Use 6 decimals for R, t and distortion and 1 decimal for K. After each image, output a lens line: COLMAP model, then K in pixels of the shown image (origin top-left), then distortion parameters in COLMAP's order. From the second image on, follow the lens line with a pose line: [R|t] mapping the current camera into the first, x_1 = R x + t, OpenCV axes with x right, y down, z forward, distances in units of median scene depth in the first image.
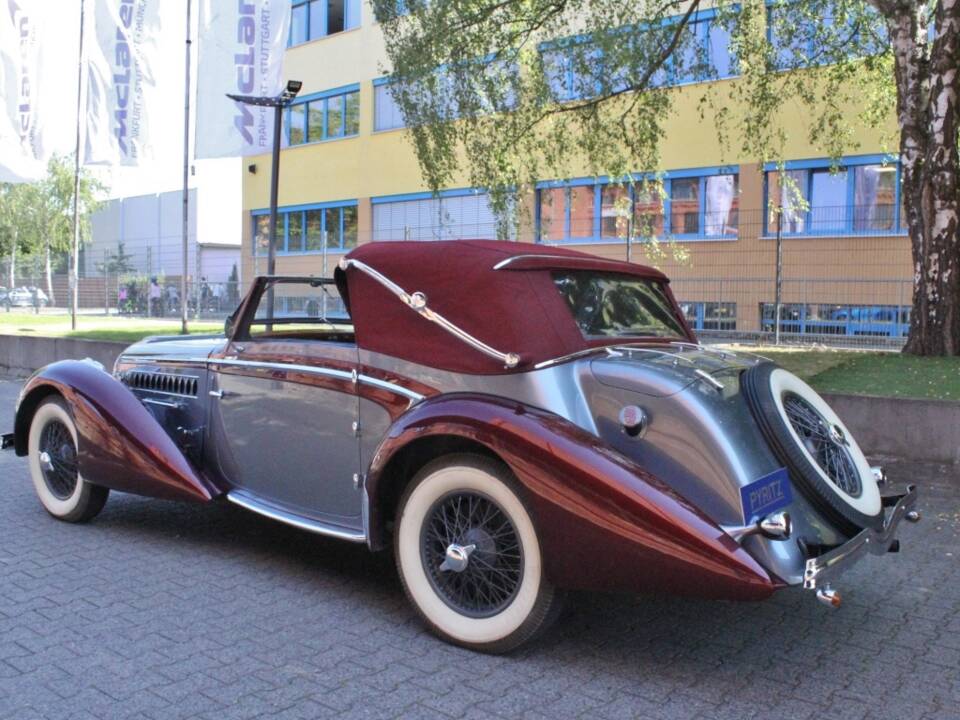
lens RADIAL K [[909.3, 0, 495.6], [0, 909.3, 359.5], [0, 0, 1]] dist [-0.173188, 0.162883]
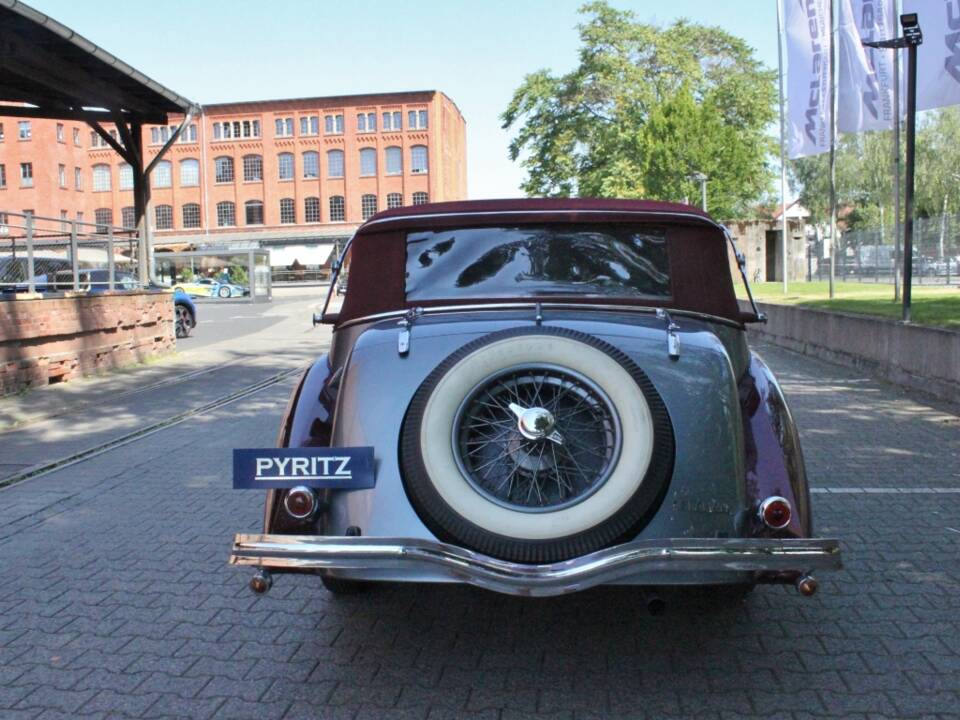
lens RADIAL K [[945.6, 0, 506.3], [0, 945.6, 361.7], [0, 0, 1]] dist [-0.197757, 0.209510]
pose [[0.545820, 0.045470, -0.836668, 0.888976], [-0.017828, 0.998931, 0.042657, -0.000522], [0.837713, -0.008367, 0.546047, 0.479429]]
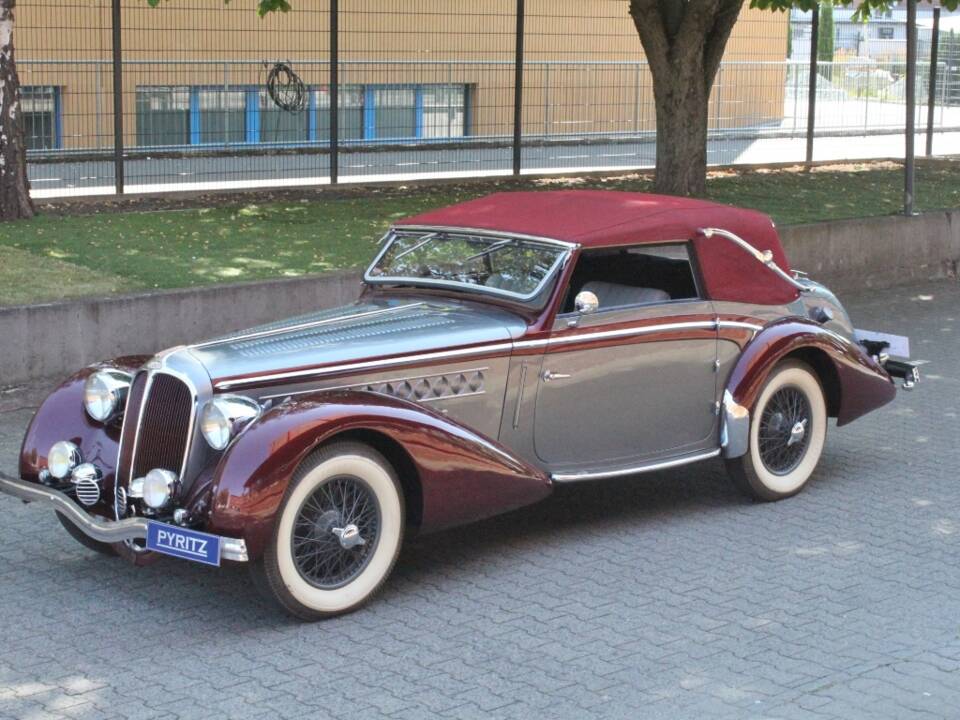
lens RADIAL K [[1857.0, 0, 504.3], [0, 1857.0, 487.6], [0, 0, 1]] dist [0.046314, -0.790141]
pose [[0.166314, -0.247483, 0.954511, -2.510777], [0.047855, 0.968878, 0.242869, -0.368564], [-0.984911, 0.005285, 0.172981, 0.805558]]
